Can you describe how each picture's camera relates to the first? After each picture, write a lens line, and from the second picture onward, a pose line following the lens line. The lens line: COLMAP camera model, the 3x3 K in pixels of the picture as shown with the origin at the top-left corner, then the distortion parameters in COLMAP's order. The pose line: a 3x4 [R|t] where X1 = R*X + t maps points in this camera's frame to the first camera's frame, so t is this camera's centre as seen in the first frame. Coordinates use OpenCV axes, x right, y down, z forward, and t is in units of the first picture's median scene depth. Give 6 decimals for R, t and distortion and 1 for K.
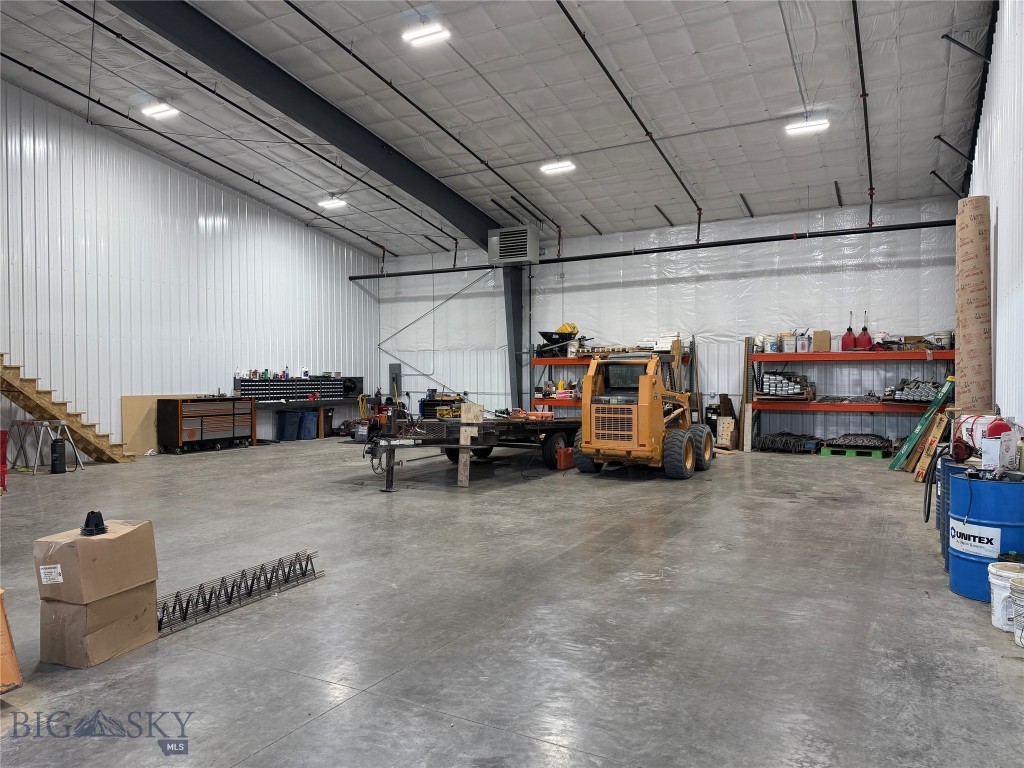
lens RADIAL K [[735.1, 0, 512.1], [0, 735.1, 390.8], [0, 0, 1]] dist [0.078460, -0.074494]
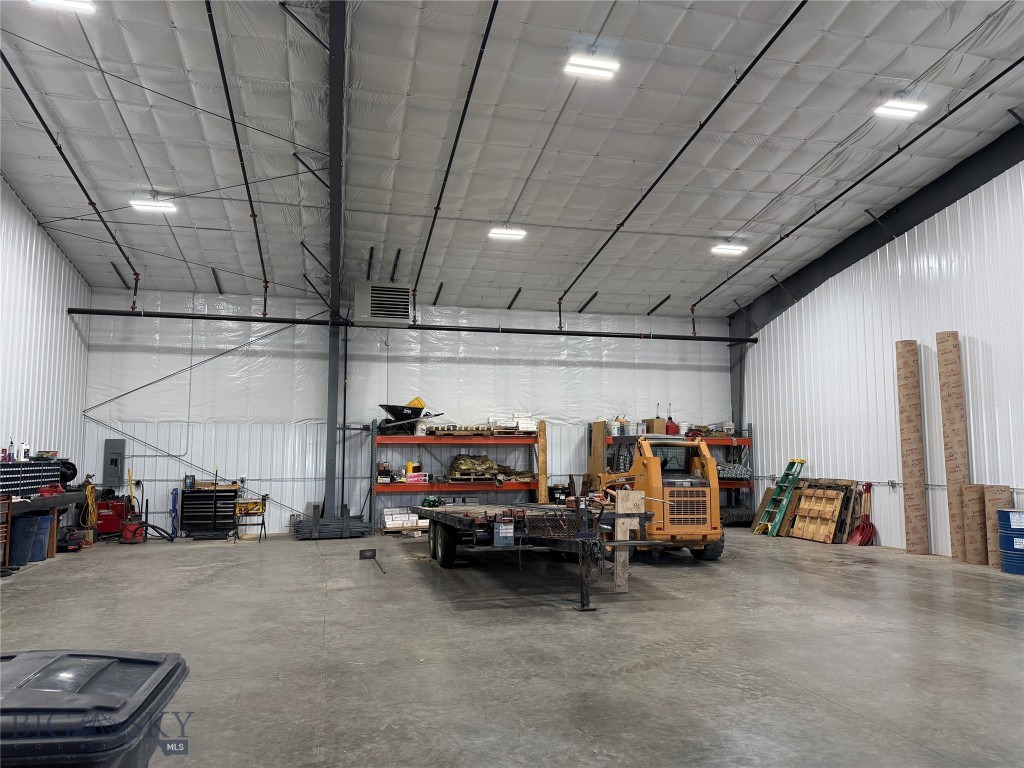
lens RADIAL K [[735.1, 0, 514.4], [0, 735.1, 388.0], [0, 0, 1]] dist [0.078460, -0.074494]
pose [[0.722694, 0.066279, 0.687982, -0.723878], [0.010812, 0.994186, -0.107136, -0.010472], [-0.691083, 0.084865, 0.717776, 0.446775]]
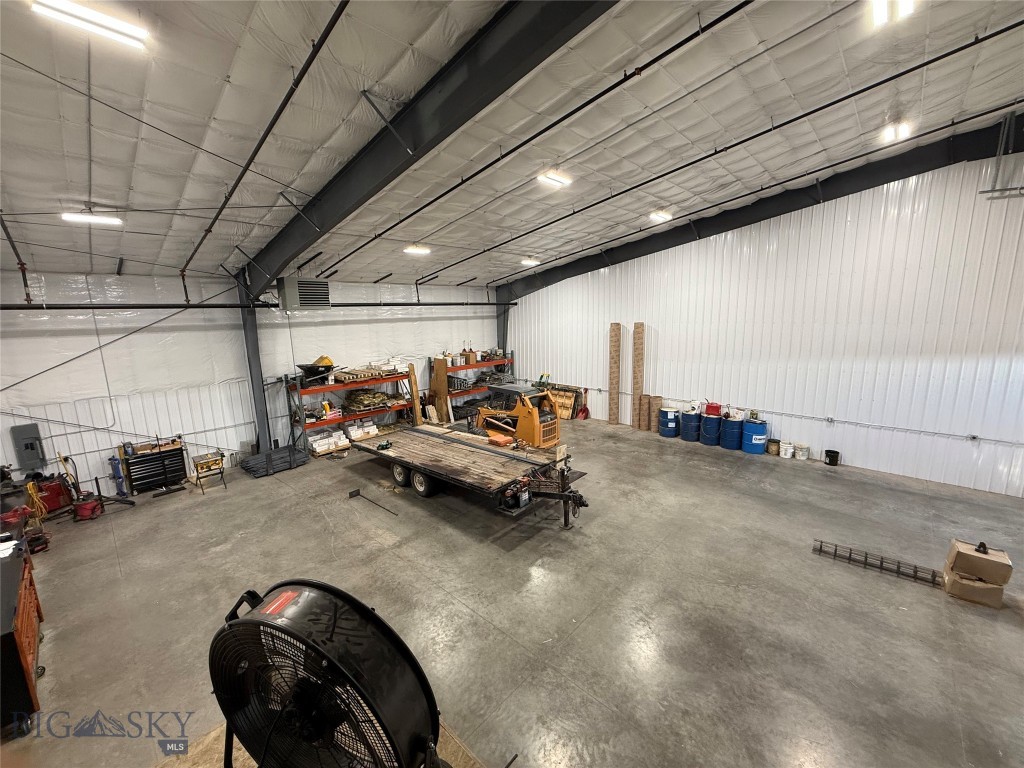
lens RADIAL K [[418.4, 0, 514.8], [0, 418.4, 386.5], [0, 0, 1]] dist [0.003918, 0.001216]
pose [[0.227496, -0.178812, 0.957221, -0.839904], [0.036756, 0.983872, 0.175054, -0.246391], [-0.973085, -0.004640, 0.230399, 0.860384]]
